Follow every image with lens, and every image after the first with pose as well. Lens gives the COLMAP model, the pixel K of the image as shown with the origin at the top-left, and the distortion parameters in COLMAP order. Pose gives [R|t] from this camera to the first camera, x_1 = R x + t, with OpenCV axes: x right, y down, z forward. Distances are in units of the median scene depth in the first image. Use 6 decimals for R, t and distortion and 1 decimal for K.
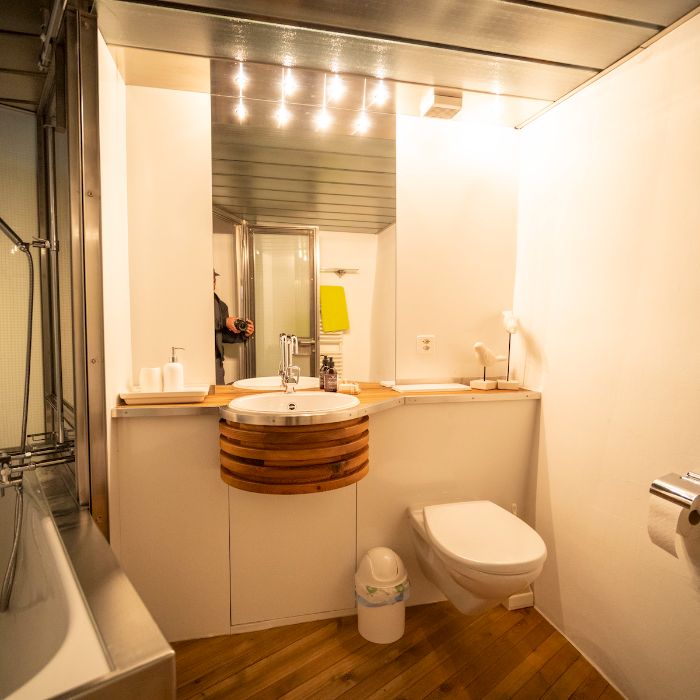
lens RADIAL K [[449.3, 0, 348.6], [0, 449.3, 349.0], [0, 0, 1]] dist [-0.009282, -0.001970]
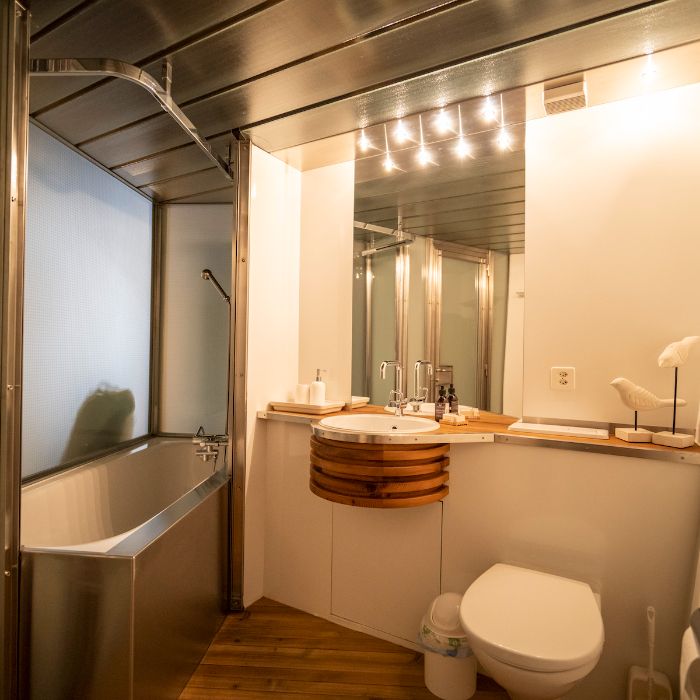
lens RADIAL K [[449.3, 0, 332.6], [0, 449.3, 349.0], [0, 0, 1]] dist [-0.009282, -0.001970]
pose [[0.730644, 0.005581, -0.682736, 0.509970], [-0.048081, 0.997905, -0.043298, -0.007842], [0.681064, 0.064462, 0.729381, 0.121497]]
